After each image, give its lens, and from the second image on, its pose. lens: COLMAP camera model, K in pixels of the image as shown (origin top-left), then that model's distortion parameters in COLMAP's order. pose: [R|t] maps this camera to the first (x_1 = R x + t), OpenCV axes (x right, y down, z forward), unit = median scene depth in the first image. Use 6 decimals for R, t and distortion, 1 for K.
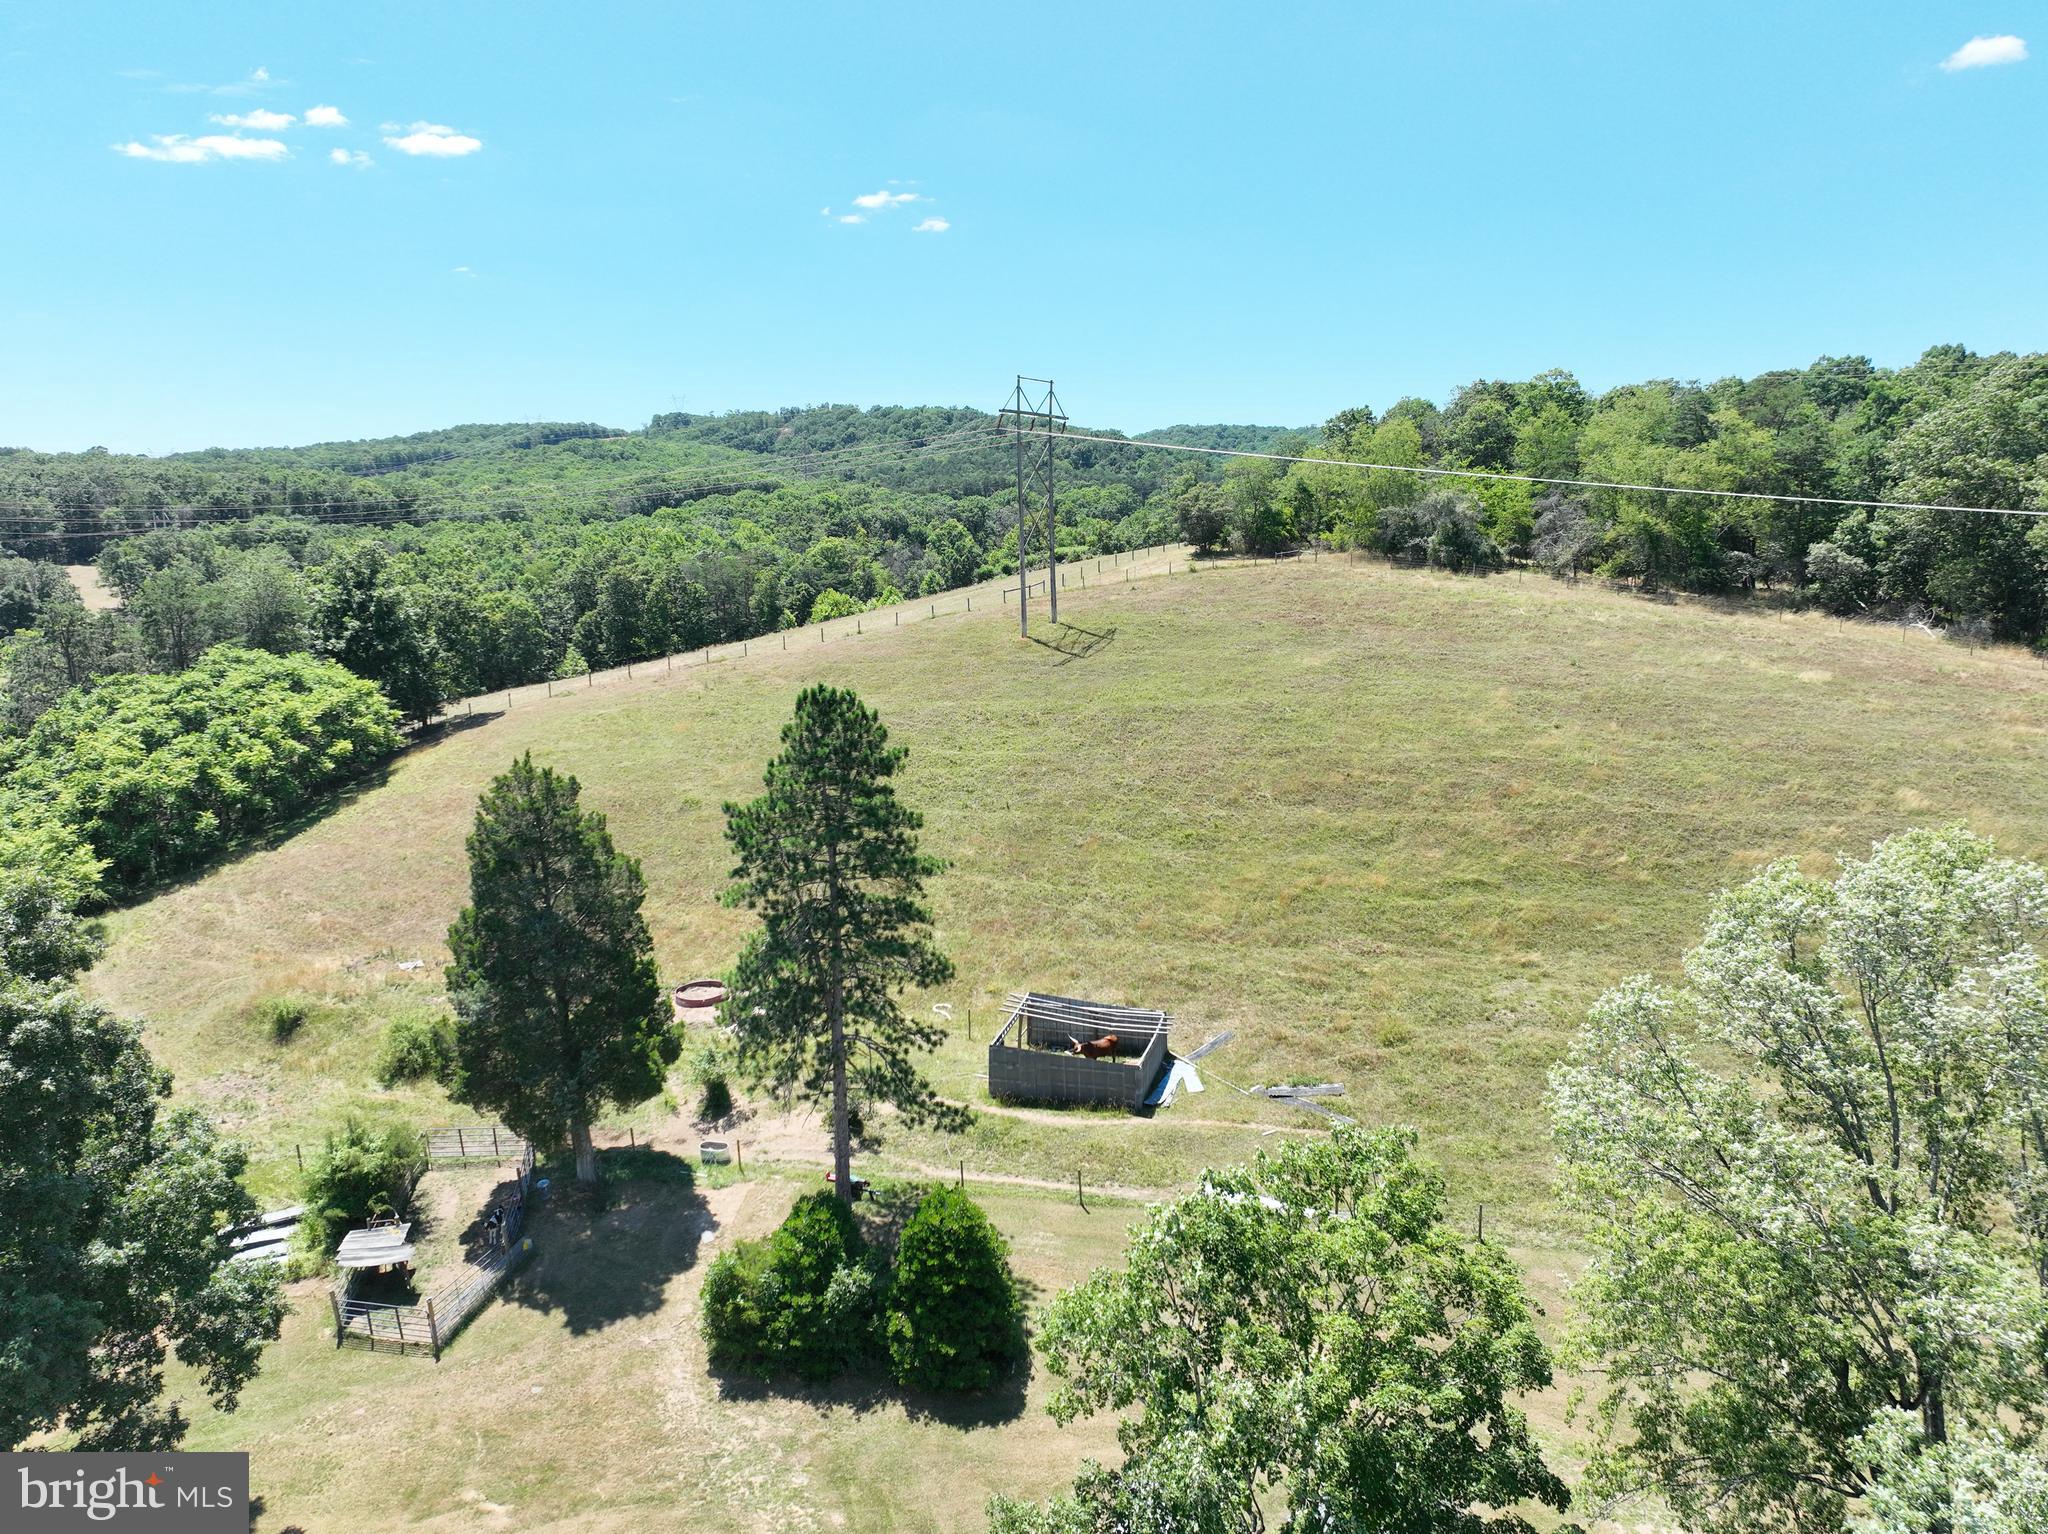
lens RADIAL K [[1457.2, 0, 1035.9], [0, 1457.2, 763.3], [0, 0, 1]] dist [0.027579, 0.001126]
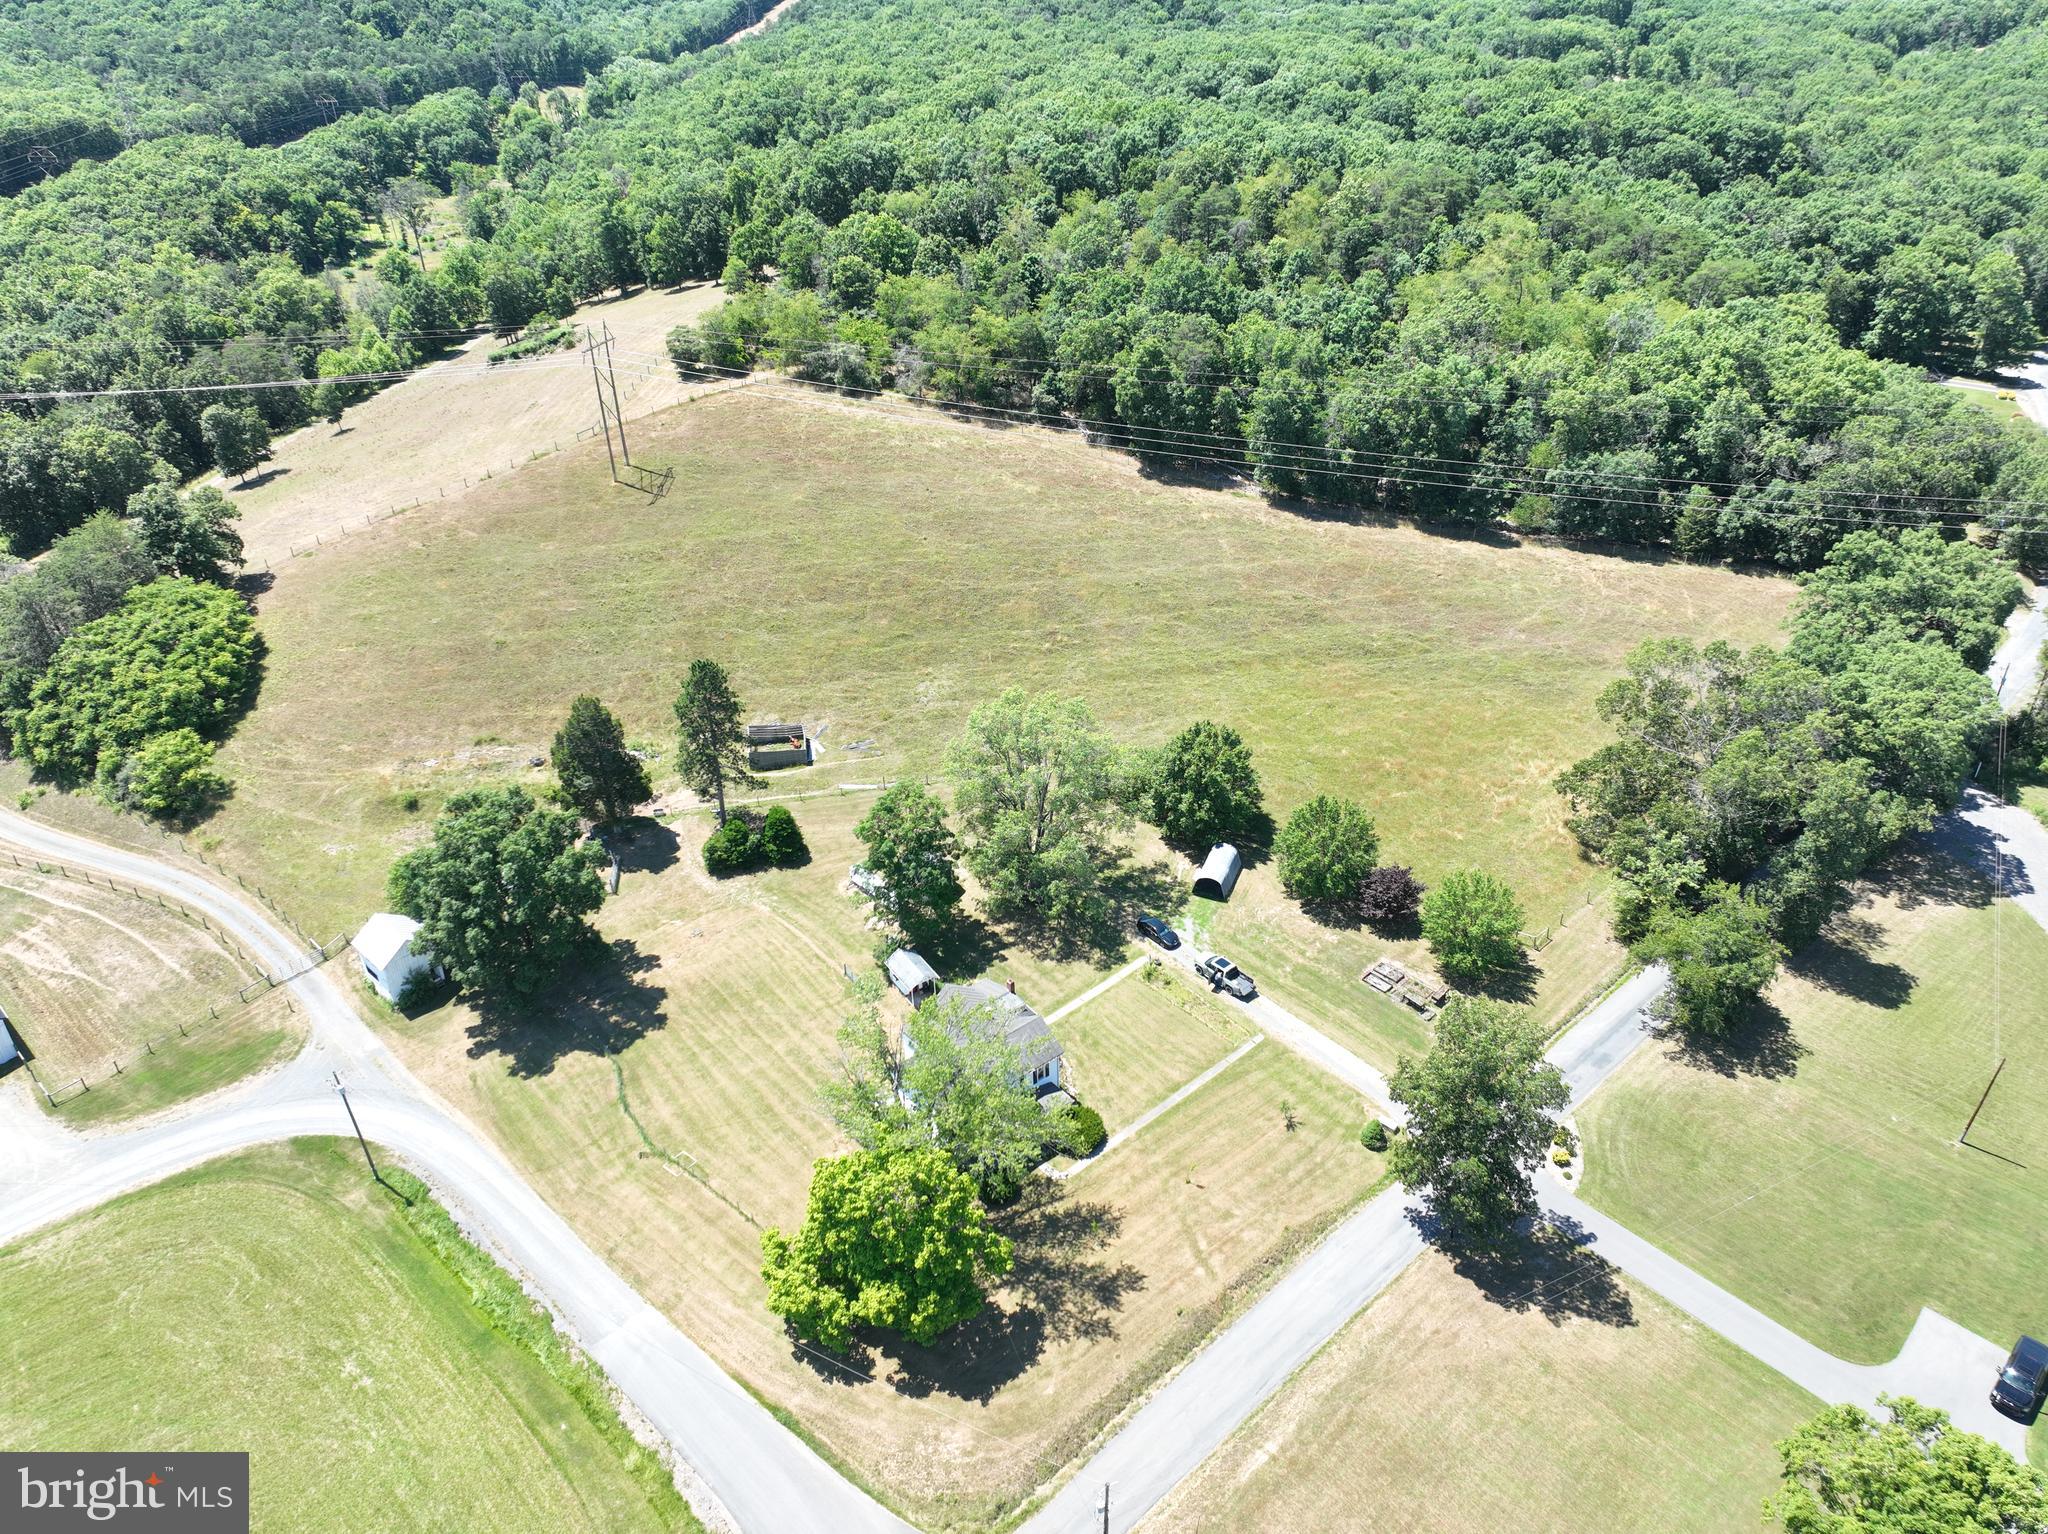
lens RADIAL K [[1428.4, 0, 1031.6], [0, 1428.4, 762.7], [0, 0, 1]] dist [0.008358, 0.001161]
pose [[0.907019, -0.219117, 0.359589, -0.384895], [0.093607, 0.937501, 0.335157, -0.472788], [-0.410554, -0.270334, 0.870842, -1.151391]]
